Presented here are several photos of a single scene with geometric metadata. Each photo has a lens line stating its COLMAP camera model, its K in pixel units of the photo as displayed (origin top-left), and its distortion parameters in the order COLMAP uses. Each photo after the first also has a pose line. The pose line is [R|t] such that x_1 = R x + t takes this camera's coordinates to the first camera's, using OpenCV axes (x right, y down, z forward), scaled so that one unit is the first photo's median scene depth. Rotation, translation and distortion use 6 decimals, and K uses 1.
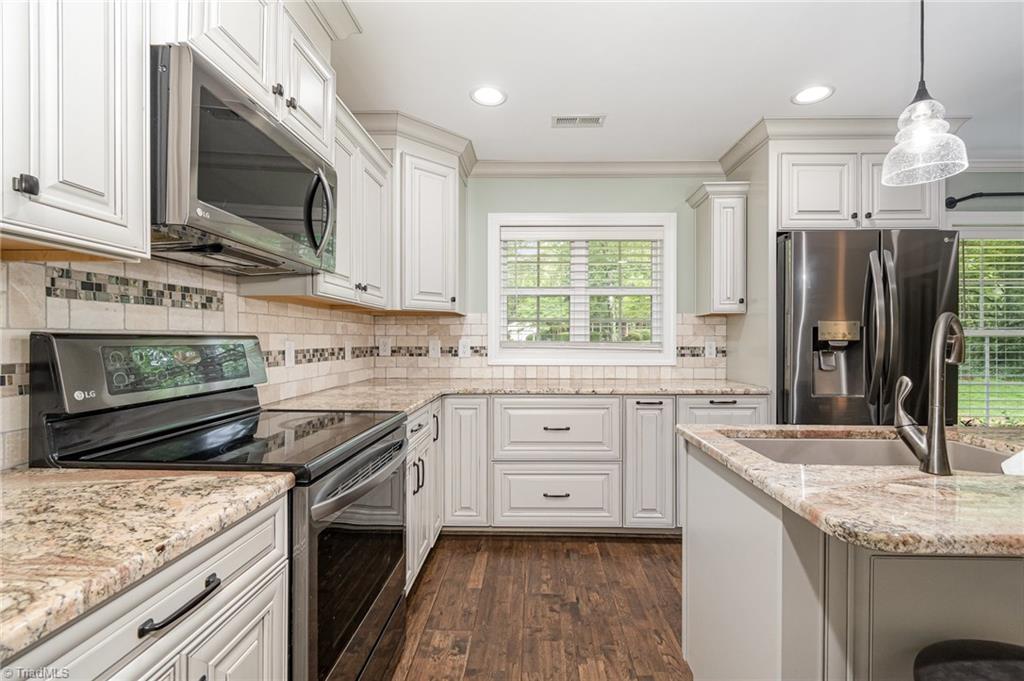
lens RADIAL K [[461.7, 0, 517.0], [0, 461.7, 342.0], [0, 0, 1]] dist [0.002698, -0.000121]
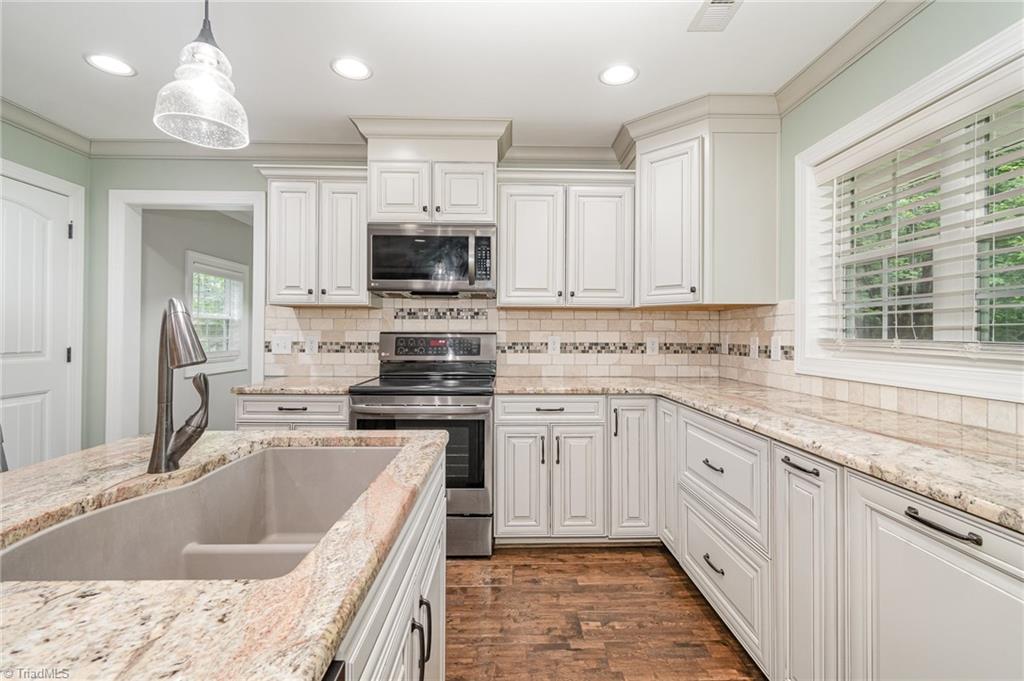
lens RADIAL K [[461.7, 0, 514.6], [0, 461.7, 331.9], [0, 0, 1]] dist [0.002698, -0.000121]
pose [[0.043006, -0.007911, -0.999044, 0.764903], [-0.010651, 0.999908, -0.008376, -0.002190], [0.999018, 0.011001, 0.042917, 0.678295]]
